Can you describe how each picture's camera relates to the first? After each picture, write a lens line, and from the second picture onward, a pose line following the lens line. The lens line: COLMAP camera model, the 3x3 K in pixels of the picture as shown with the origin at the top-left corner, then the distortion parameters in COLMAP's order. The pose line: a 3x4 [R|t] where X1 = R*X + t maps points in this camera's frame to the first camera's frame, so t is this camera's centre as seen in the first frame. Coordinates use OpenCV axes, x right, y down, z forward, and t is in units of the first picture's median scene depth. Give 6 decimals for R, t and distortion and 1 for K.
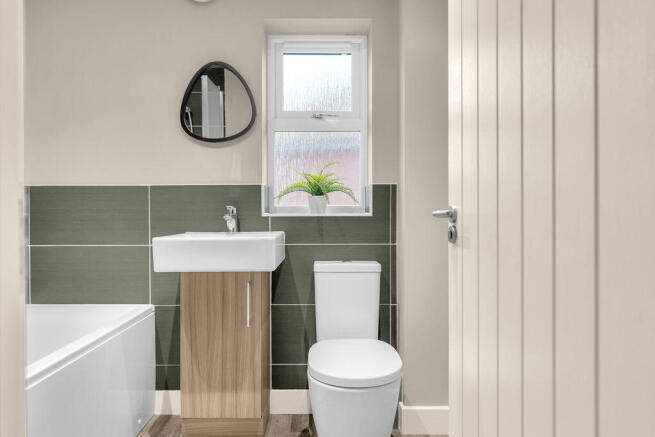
lens RADIAL K [[273.6, 0, 321.3], [0, 273.6, 220.0], [0, 0, 1]] dist [-0.001426, 0.000734]
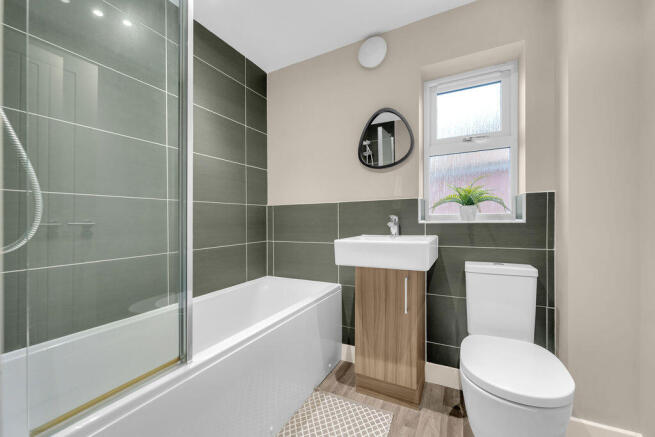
lens RADIAL K [[273.6, 0, 322.8], [0, 273.6, 222.0], [0, 0, 1]] dist [-0.001426, 0.000734]
pose [[0.862960, -0.003573, -0.505260, 0.040362], [-0.017198, 0.999188, -0.036439, 0.034807], [0.504980, 0.040135, 0.862197, -0.319350]]
